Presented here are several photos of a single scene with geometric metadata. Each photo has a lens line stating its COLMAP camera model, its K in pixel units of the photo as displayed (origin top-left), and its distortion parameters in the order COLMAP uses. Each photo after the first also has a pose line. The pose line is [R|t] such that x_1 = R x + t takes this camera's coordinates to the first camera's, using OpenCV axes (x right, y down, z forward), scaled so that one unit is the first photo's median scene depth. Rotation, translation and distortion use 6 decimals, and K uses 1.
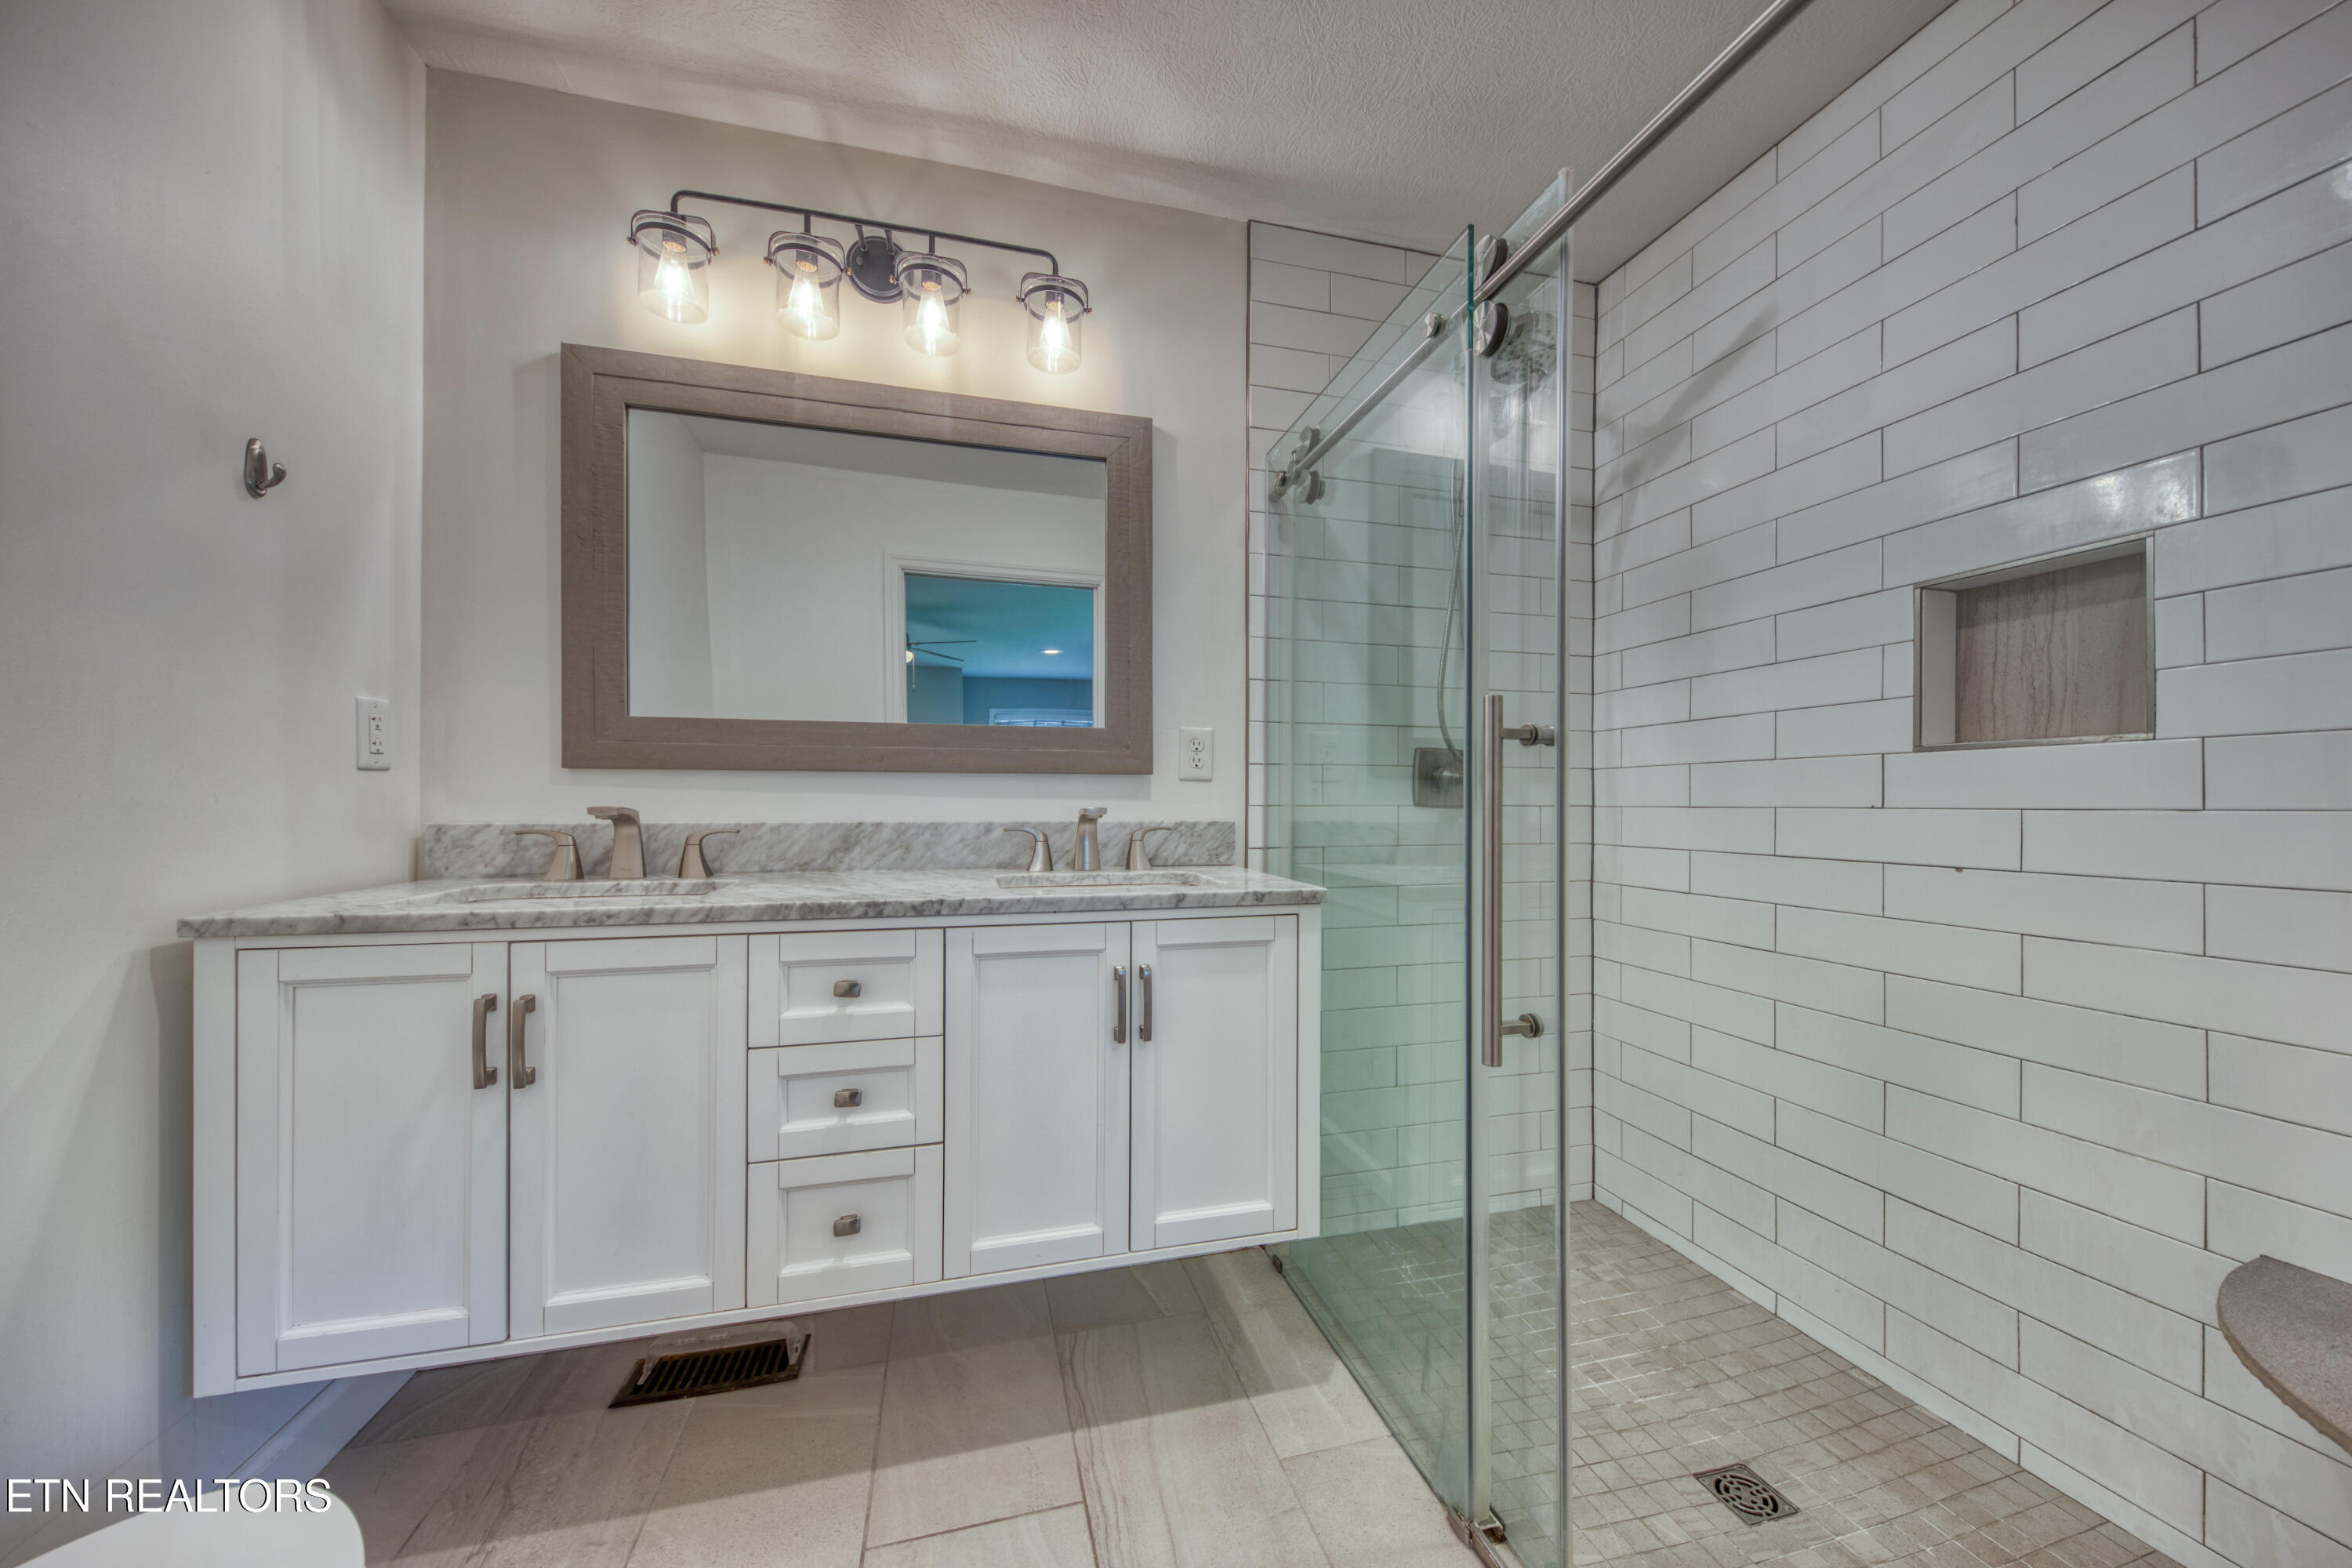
lens RADIAL K [[833.6, 0, 1200.2], [0, 833.6, 801.6], [0, 0, 1]] dist [0.003179, -0.003677]
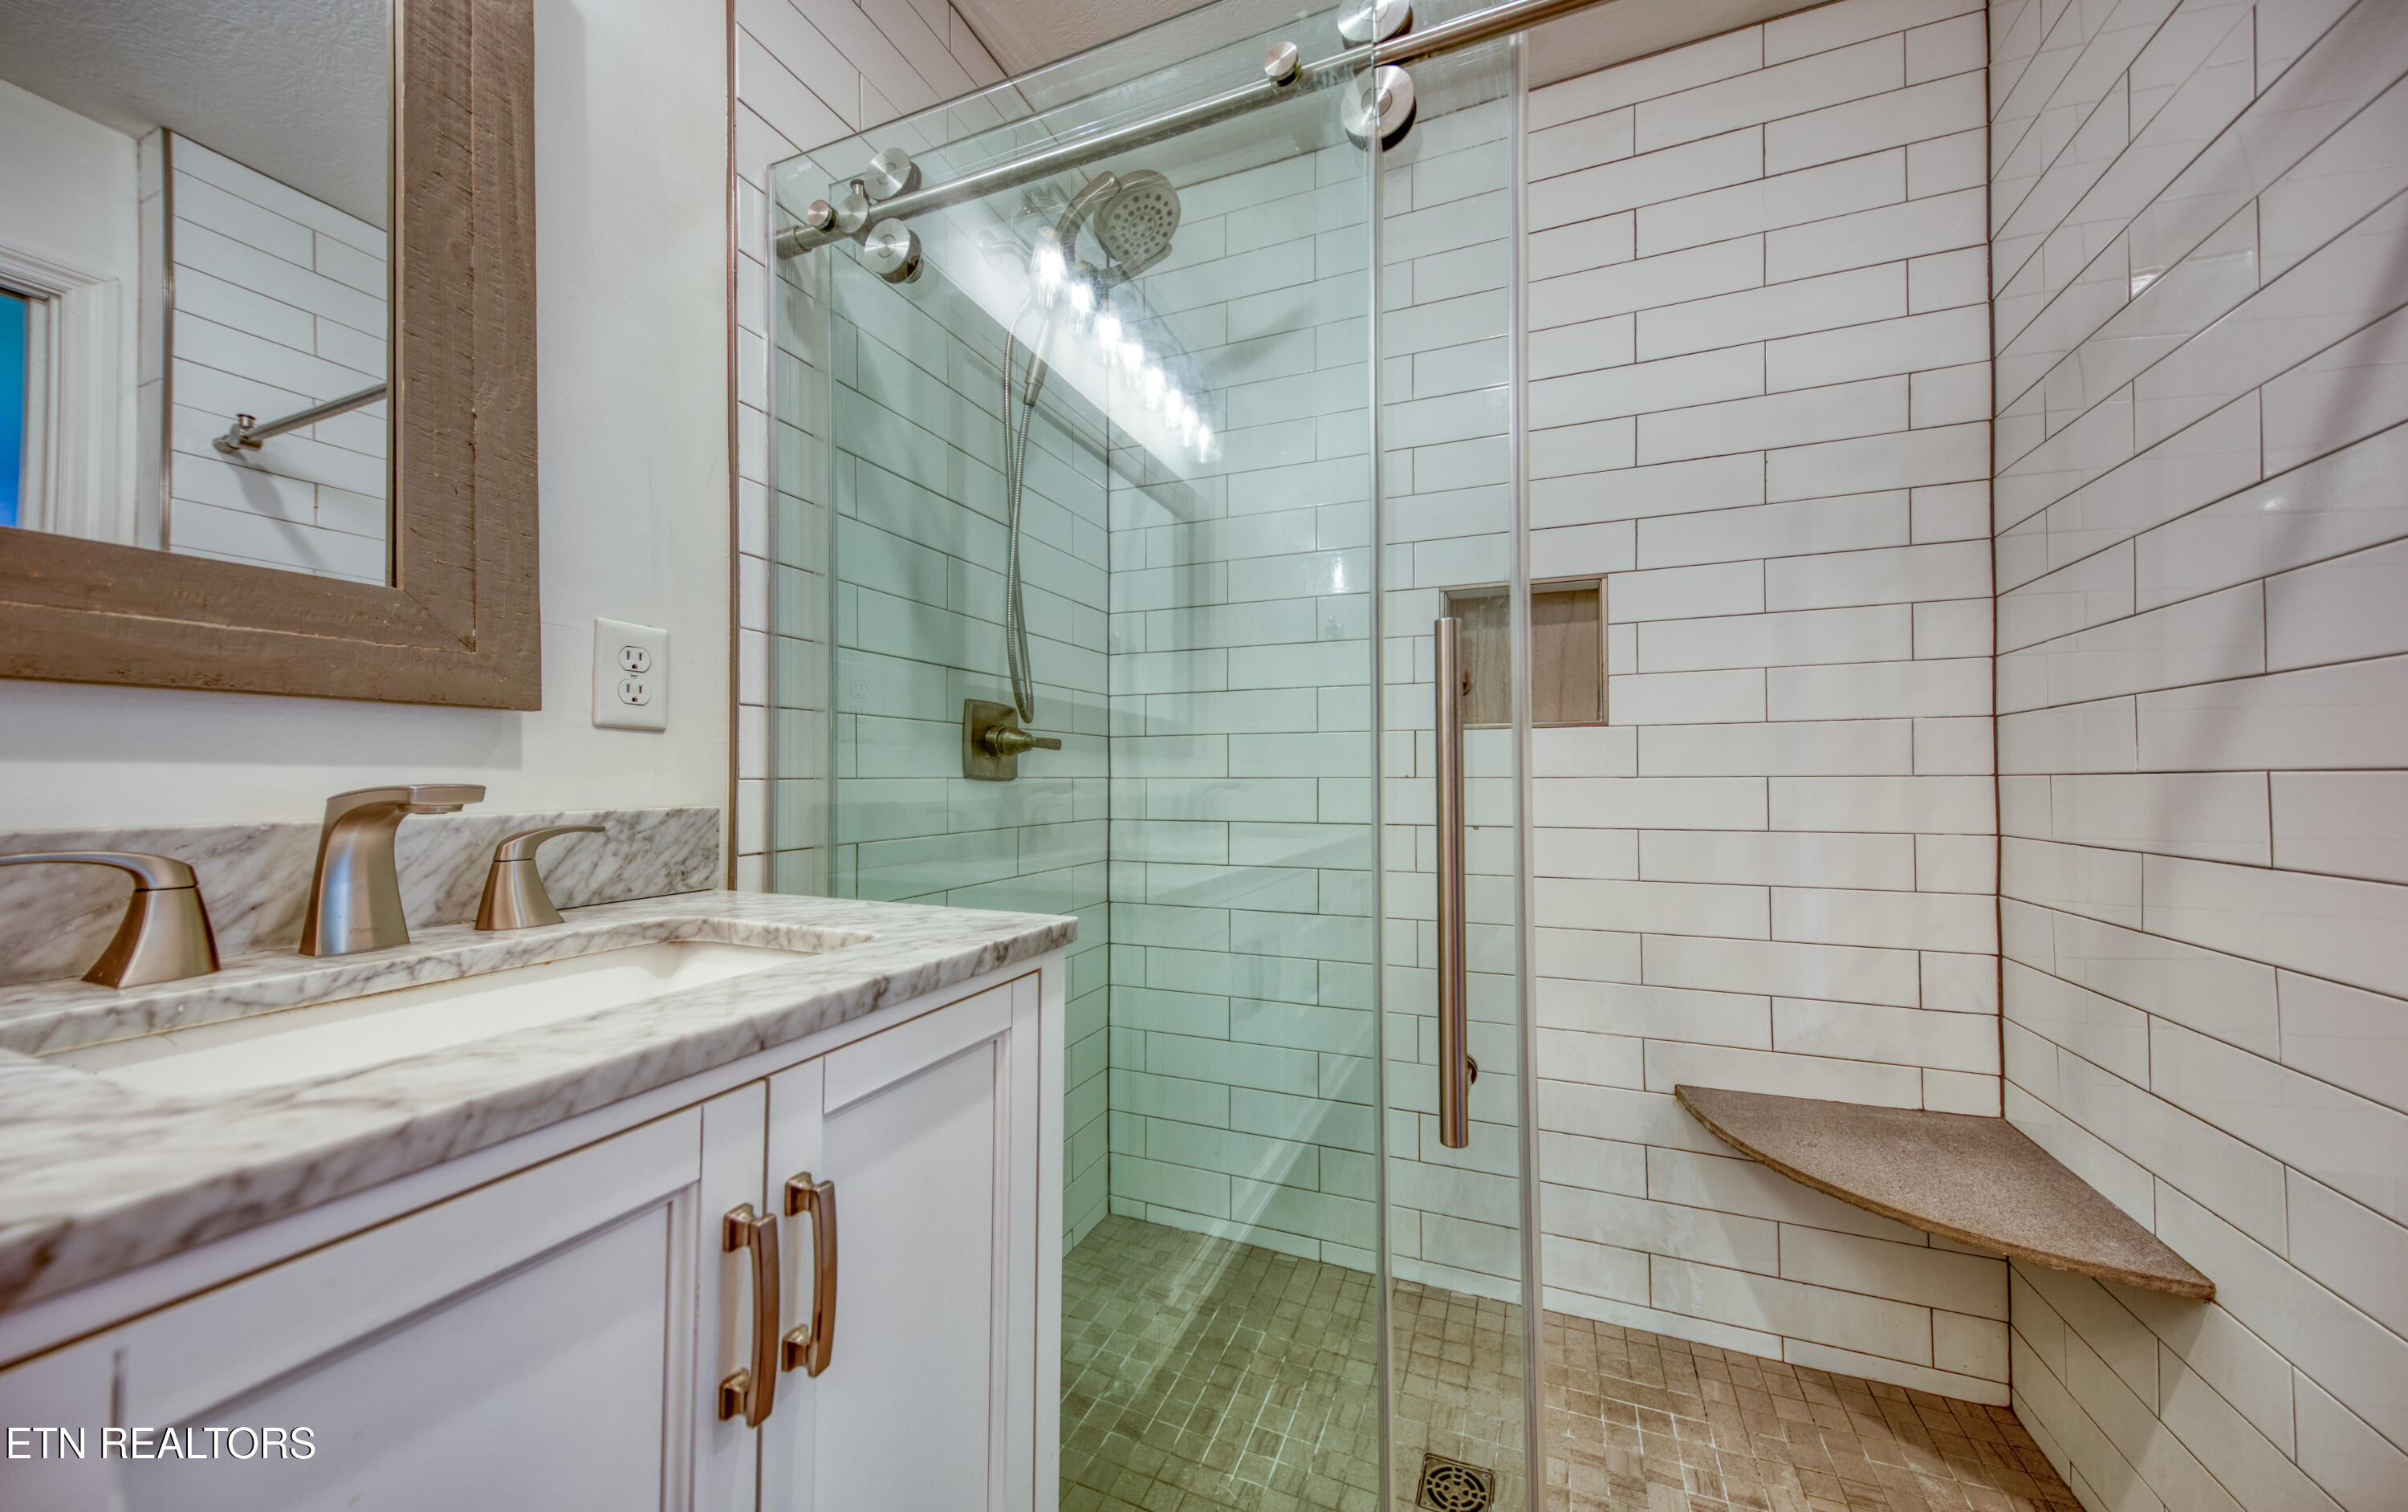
lens RADIAL K [[802.8, 0, 1197.5], [0, 802.8, 759.7], [0, 0, 1]] dist [0.016863, -0.000115]
pose [[0.602398, 0.012670, 0.798095, -0.194334], [0.001365, 0.999856, -0.016903, 0.001892], [-0.798195, 0.011272, 0.602294, 0.444800]]
